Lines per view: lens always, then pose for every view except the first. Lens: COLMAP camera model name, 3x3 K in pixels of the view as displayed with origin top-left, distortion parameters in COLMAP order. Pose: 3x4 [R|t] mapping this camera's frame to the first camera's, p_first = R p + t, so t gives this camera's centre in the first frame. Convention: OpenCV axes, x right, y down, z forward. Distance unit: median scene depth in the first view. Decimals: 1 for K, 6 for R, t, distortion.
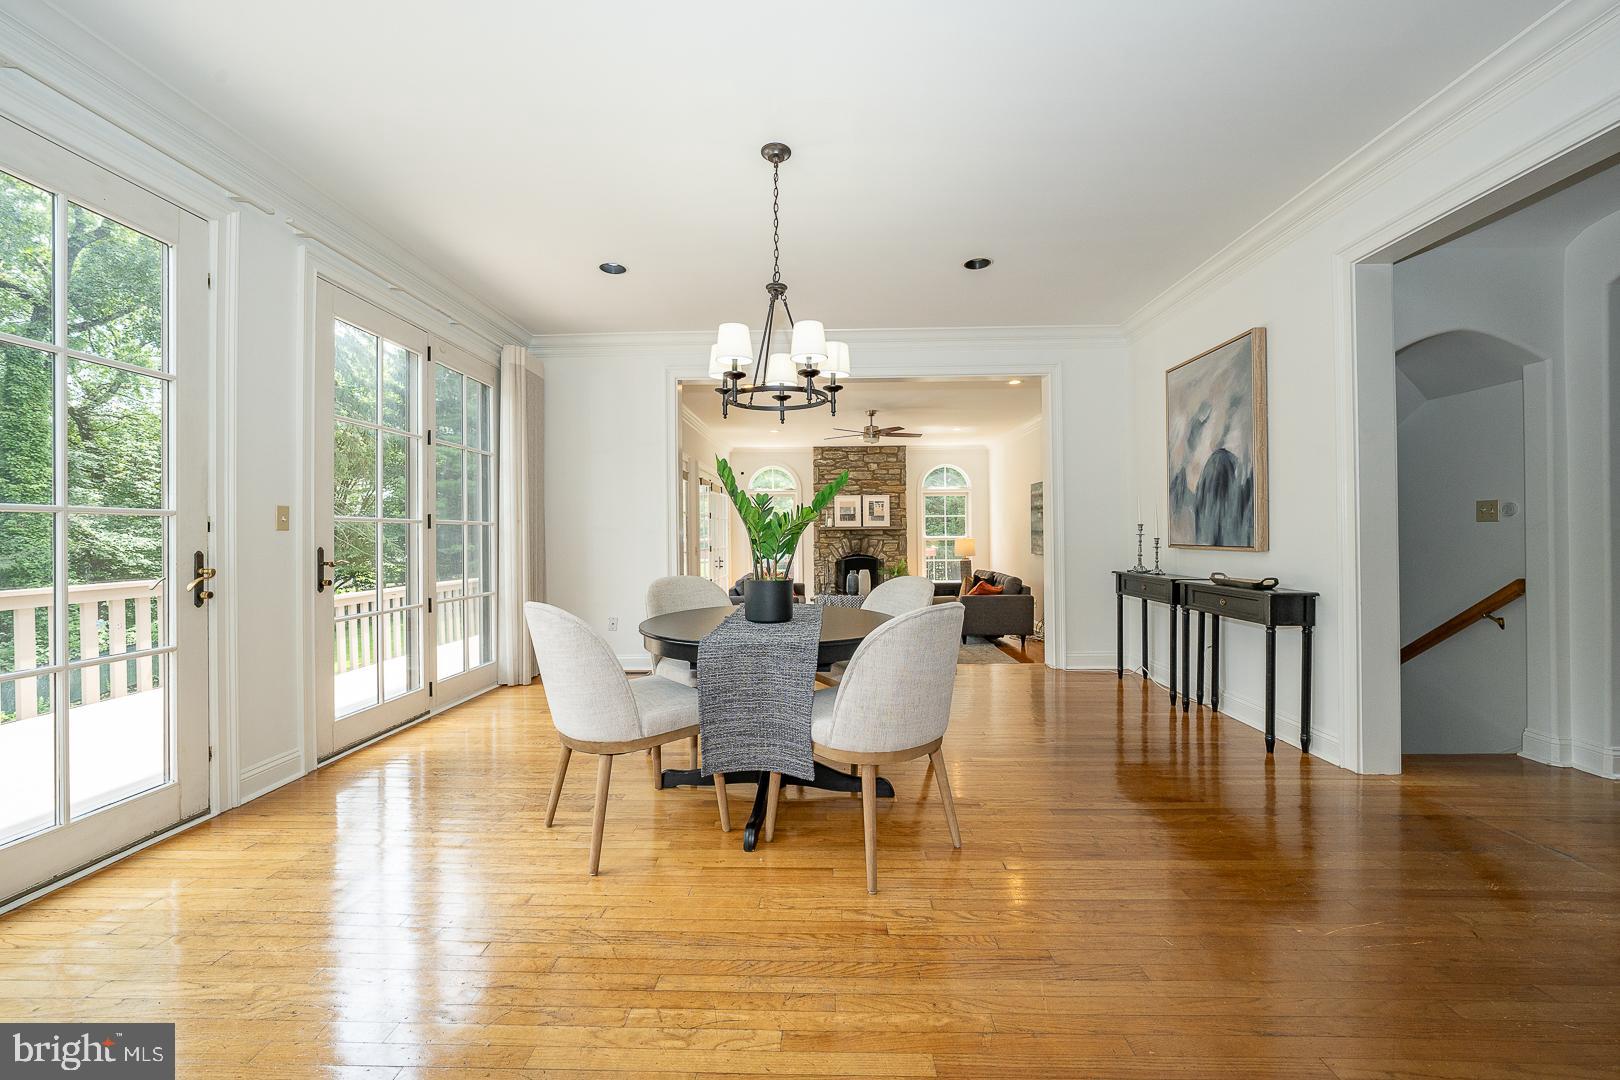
lens RADIAL K [[637.0, 0, 813.1], [0, 637.0, 531.3], [0, 0, 1]] dist [-0.001640, -0.000192]
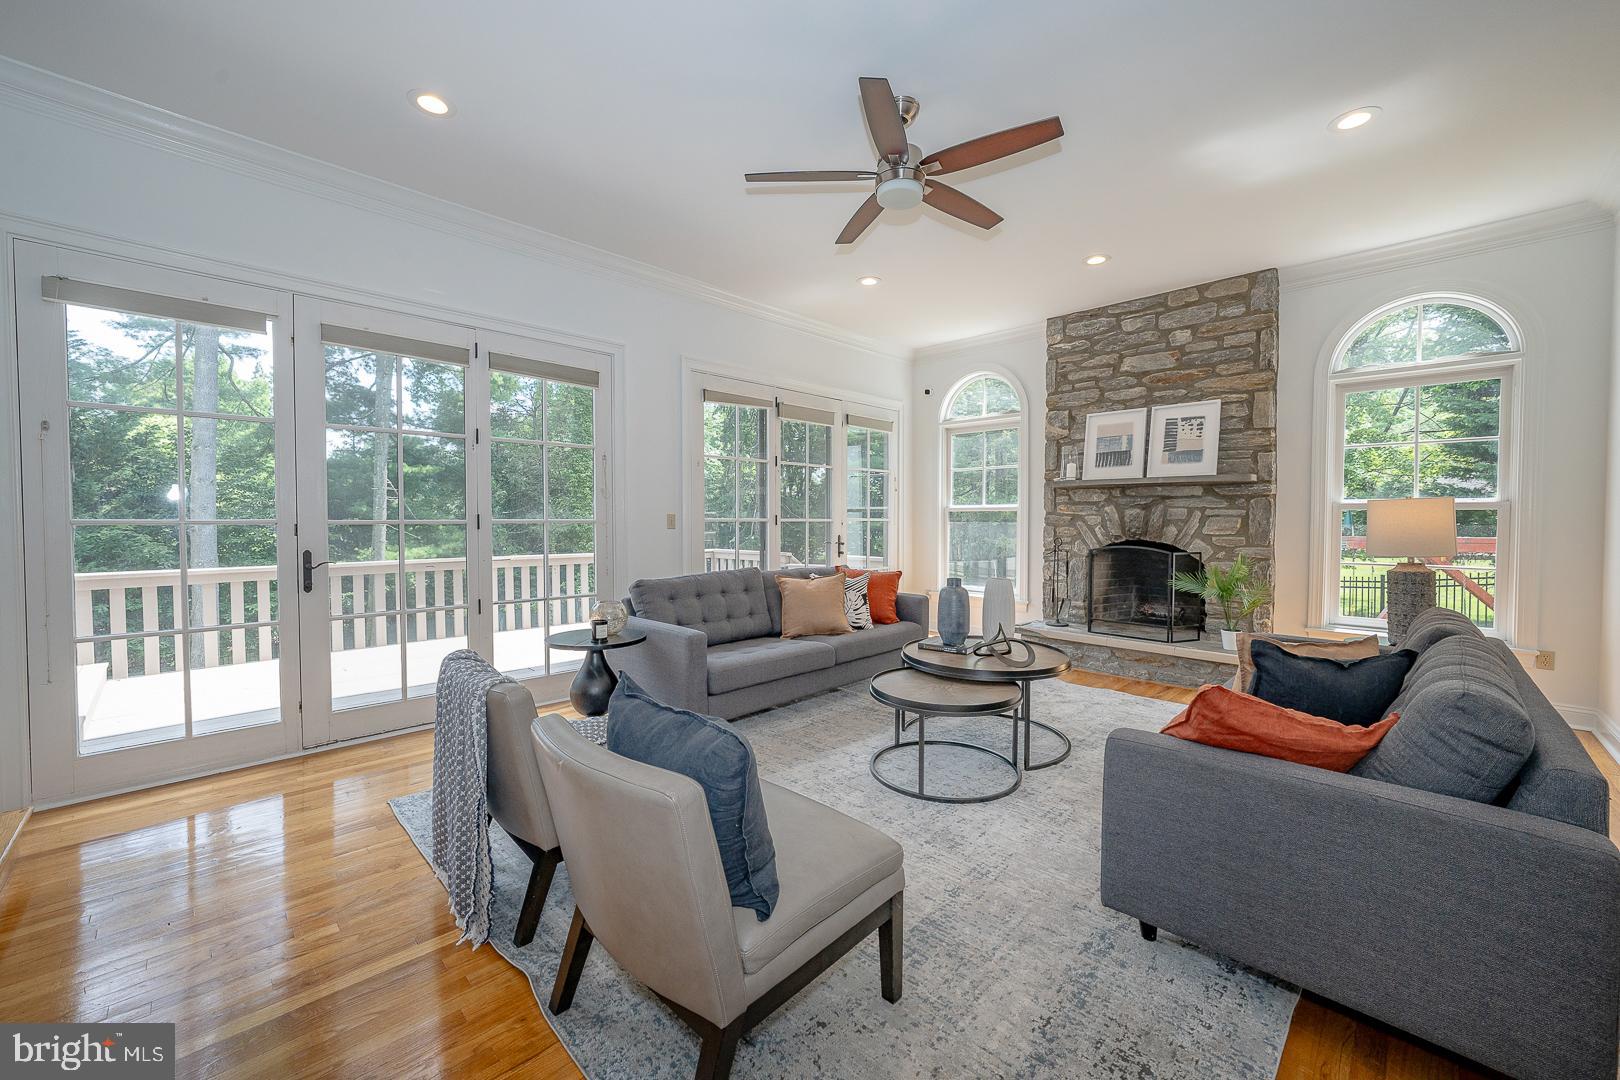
lens RADIAL K [[637.0, 0, 813.1], [0, 637.0, 531.3], [0, 0, 1]] dist [-0.001640, -0.000192]
pose [[0.738026, 0.020251, -0.674468, 0.204792], [0.019019, 0.998528, 0.050793, 0.002886], [0.674504, -0.050314, 0.736555, 0.510872]]
